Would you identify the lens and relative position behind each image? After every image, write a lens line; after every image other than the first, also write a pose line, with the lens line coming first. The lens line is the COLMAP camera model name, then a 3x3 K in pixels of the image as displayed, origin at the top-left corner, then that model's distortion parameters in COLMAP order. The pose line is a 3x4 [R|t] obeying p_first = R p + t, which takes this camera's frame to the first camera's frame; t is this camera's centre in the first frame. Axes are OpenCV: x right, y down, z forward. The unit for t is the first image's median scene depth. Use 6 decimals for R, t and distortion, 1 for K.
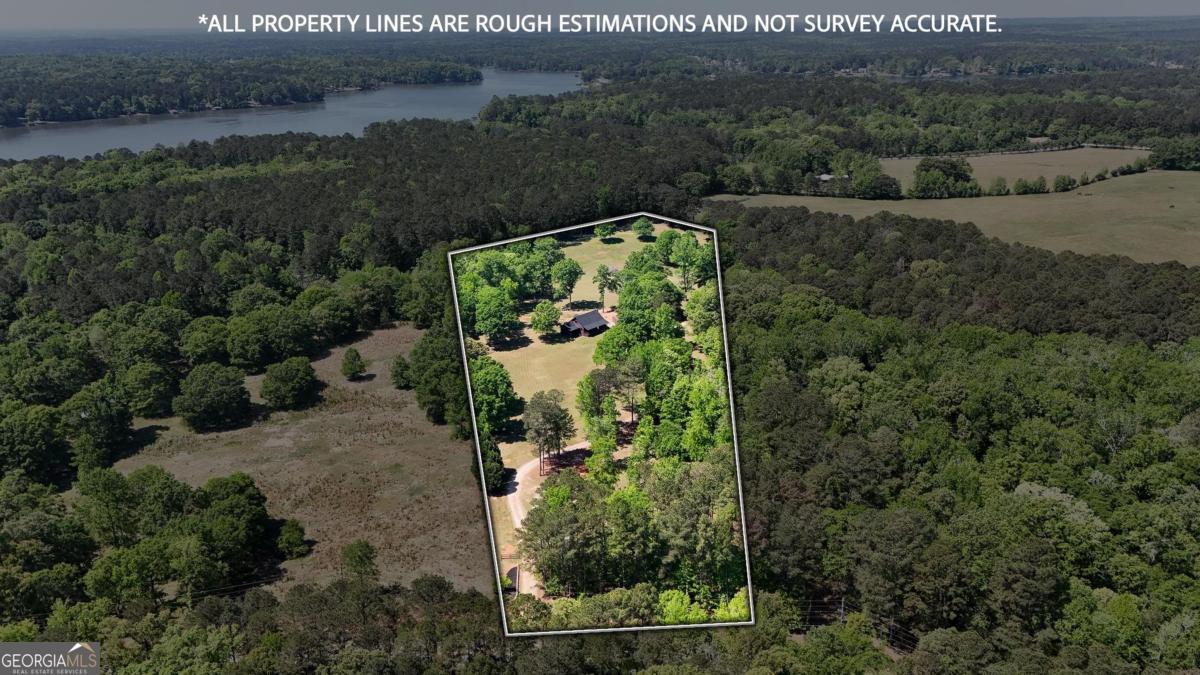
lens RADIAL K [[878.8, 0, 598.4], [0, 878.8, 339.2], [0, 0, 1]] dist [0.009300, -0.001459]
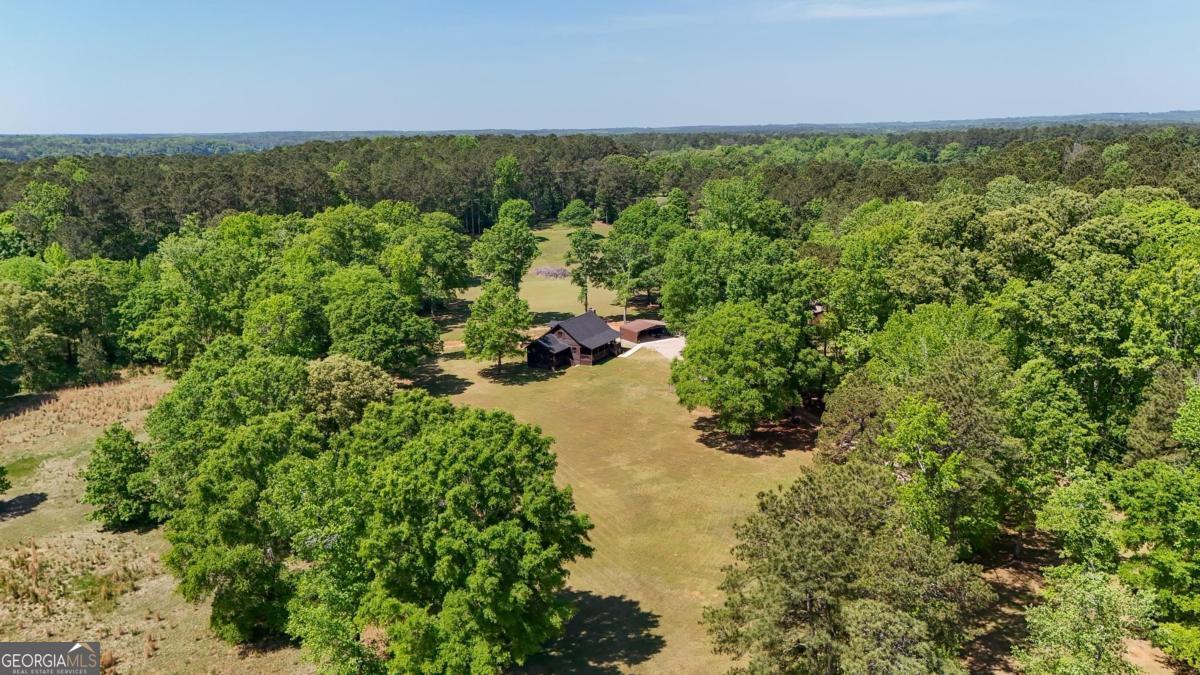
lens RADIAL K [[878.8, 0, 602.9], [0, 878.8, 334.4], [0, 0, 1]] dist [0.009300, -0.001459]
pose [[0.968845, -0.051226, 0.242313, -0.121709], [0.079777, 0.990778, -0.109519, 0.033335], [-0.234468, 0.125438, 0.963997, 0.607243]]
